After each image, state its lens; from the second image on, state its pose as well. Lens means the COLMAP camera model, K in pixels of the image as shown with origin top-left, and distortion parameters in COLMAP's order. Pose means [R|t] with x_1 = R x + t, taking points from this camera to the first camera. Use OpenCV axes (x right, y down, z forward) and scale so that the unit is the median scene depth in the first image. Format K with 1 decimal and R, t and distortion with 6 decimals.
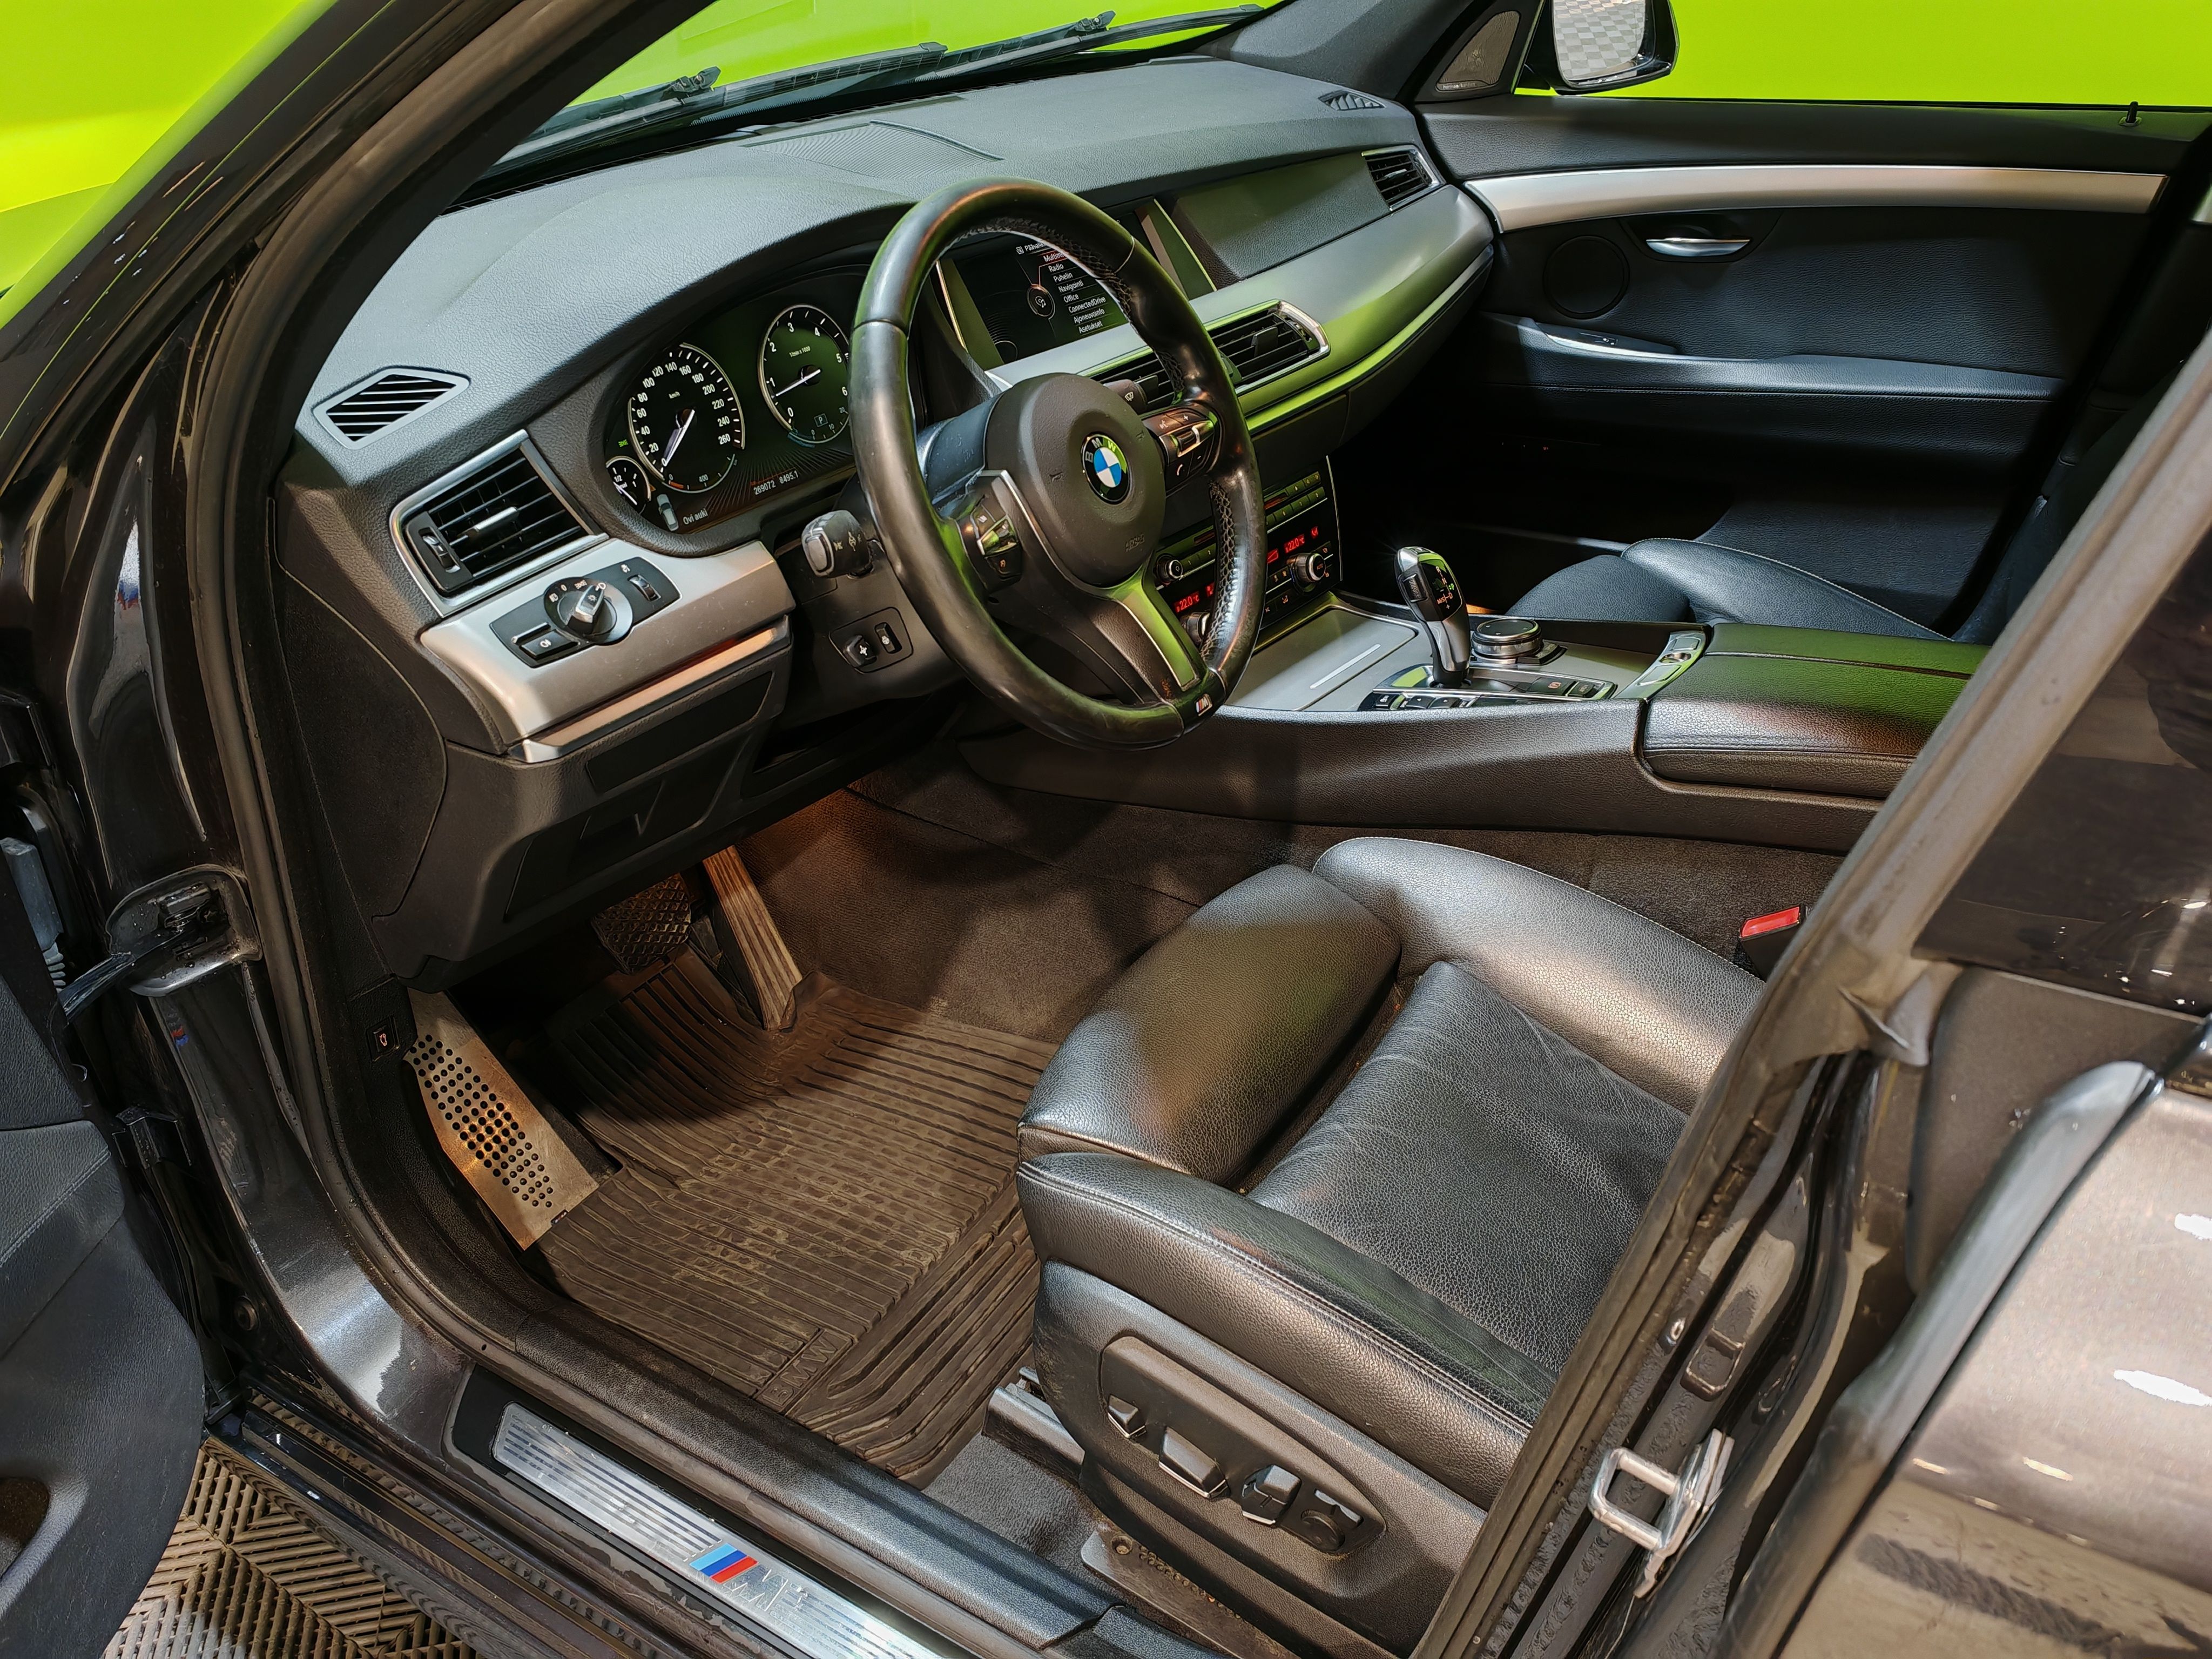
lens RADIAL K [[1735.5, 0, 1106.0], [0, 1735.5, 829.5], [0, 0, 1]] dist [0.077367, -0.098650]
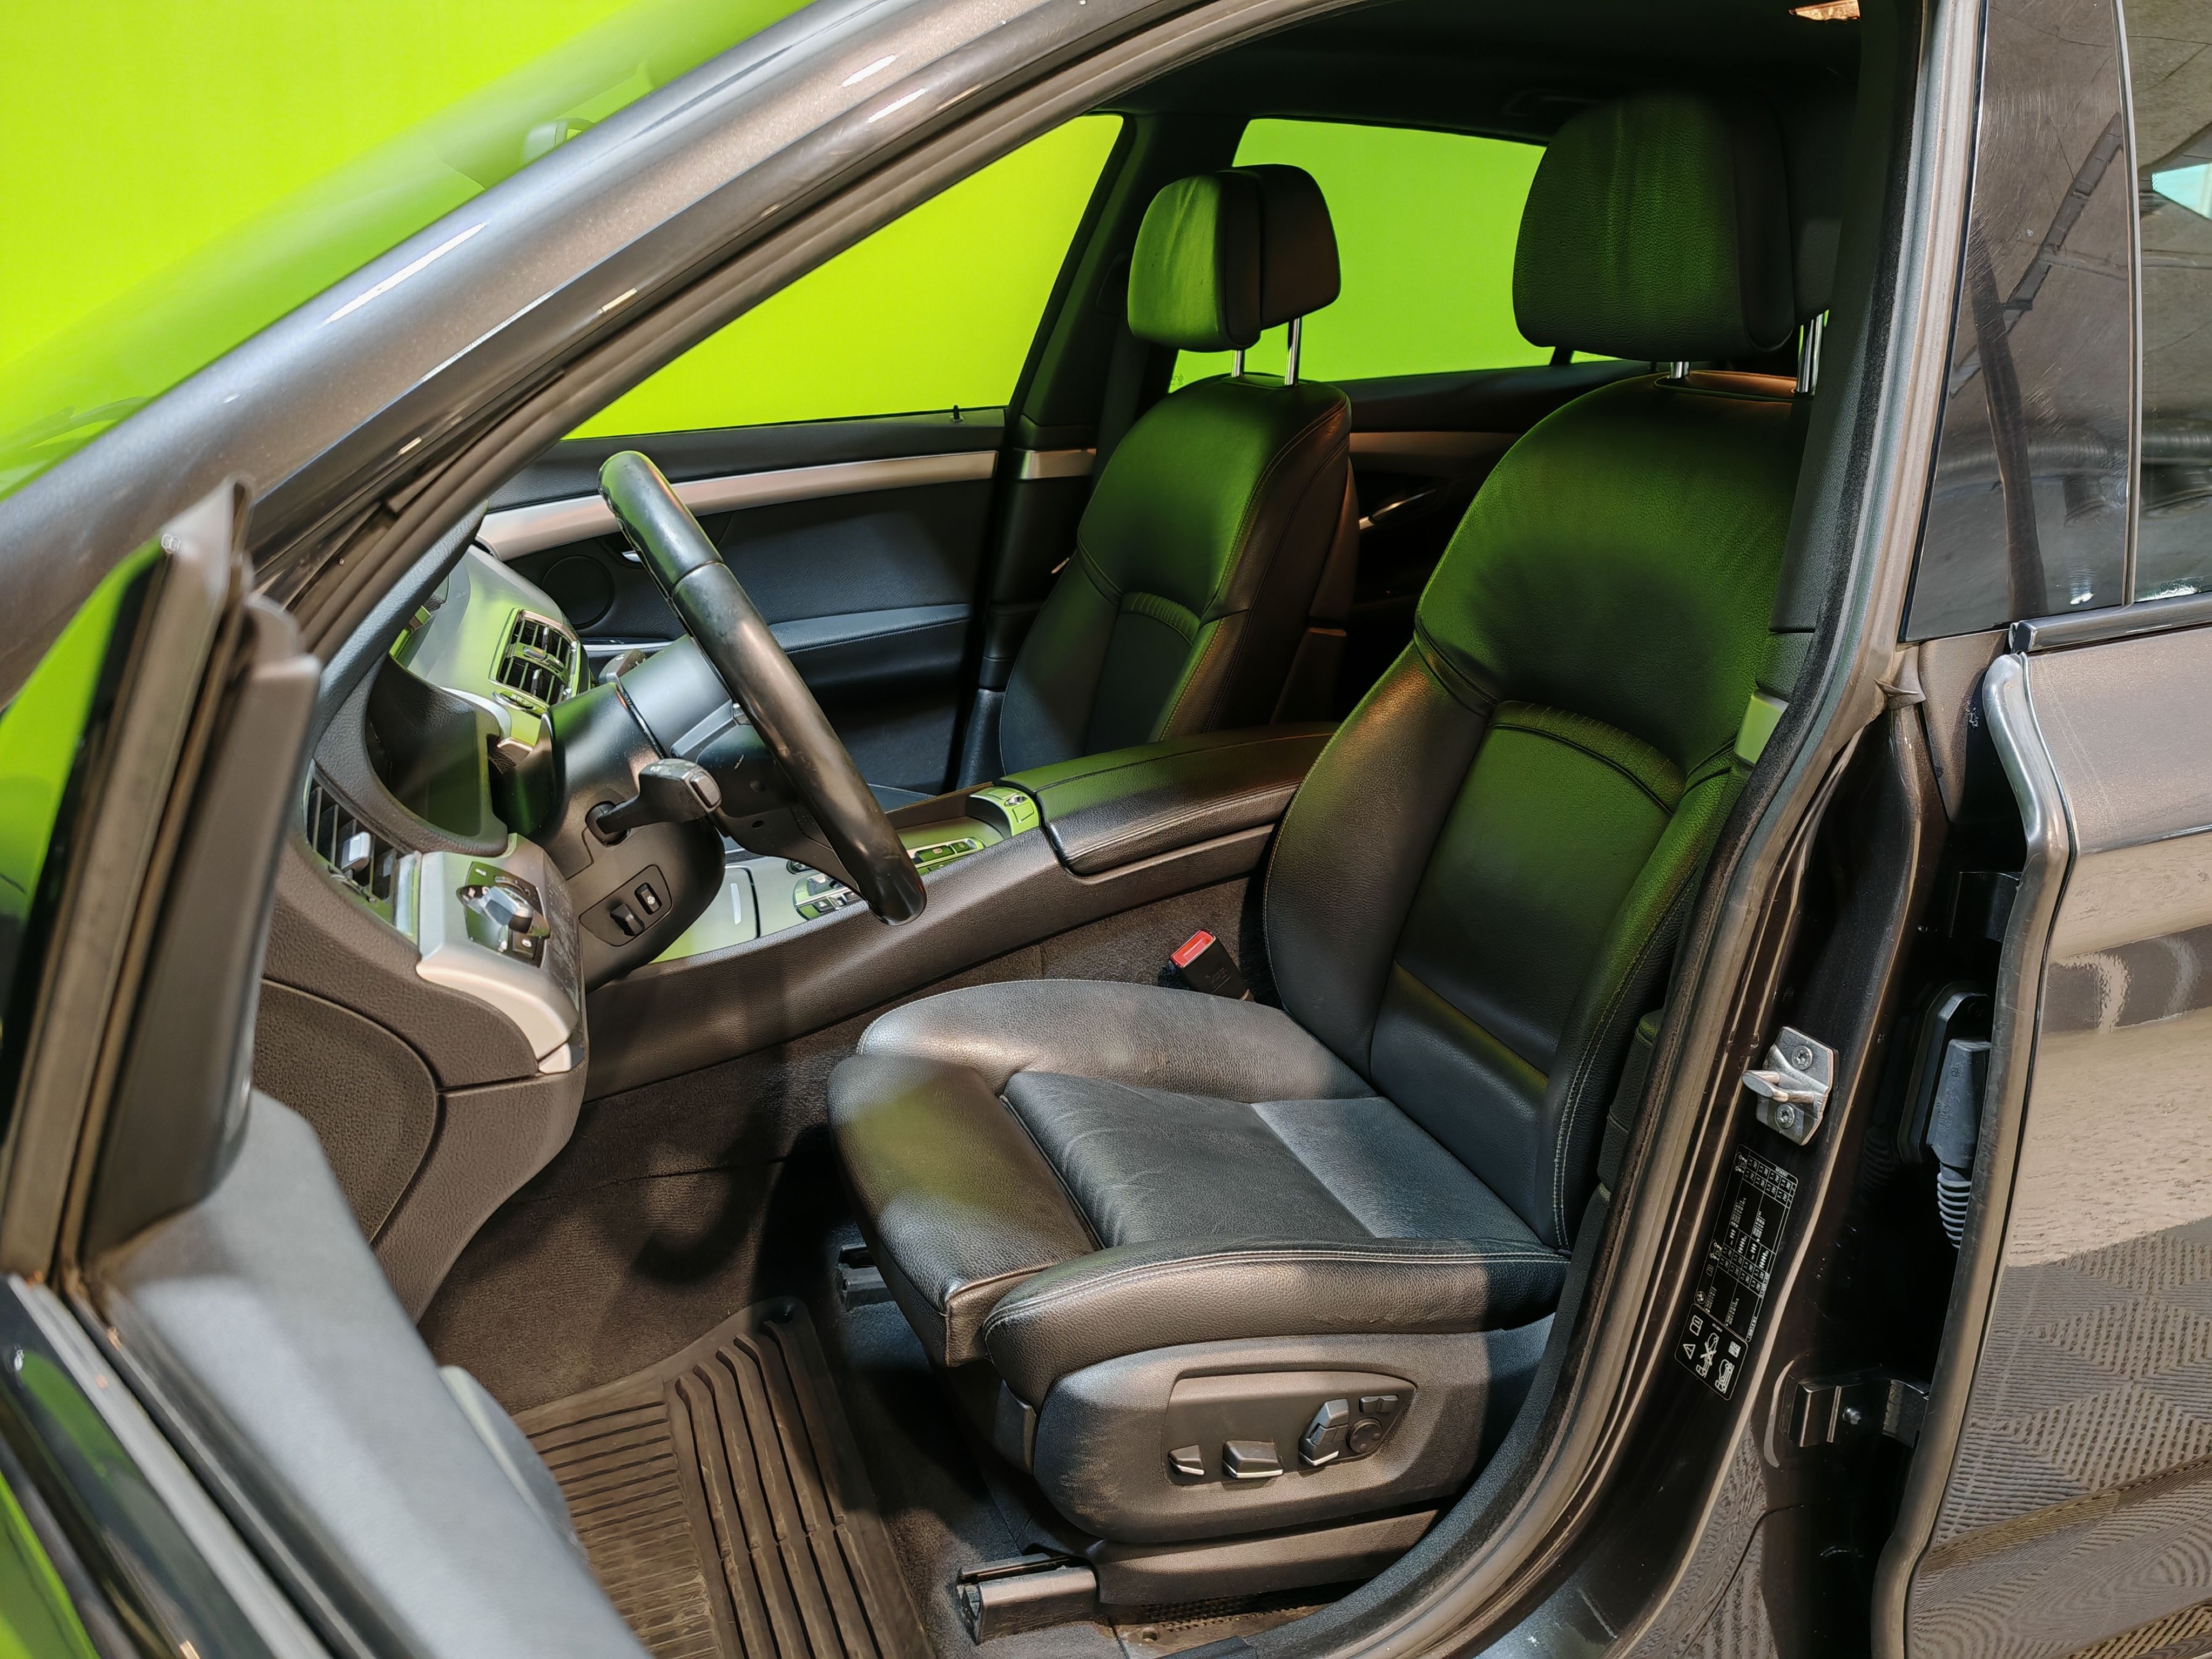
lens RADIAL K [[1735.5, 0, 1106.0], [0, 1735.5, 829.5], [0, 0, 1]] dist [0.077367, -0.098650]
pose [[0.619897, -0.236495, 0.748196, -0.607010], [0.395397, 0.917744, -0.037508, -0.006929], [-0.677783, 0.319085, 0.662416, 0.144202]]
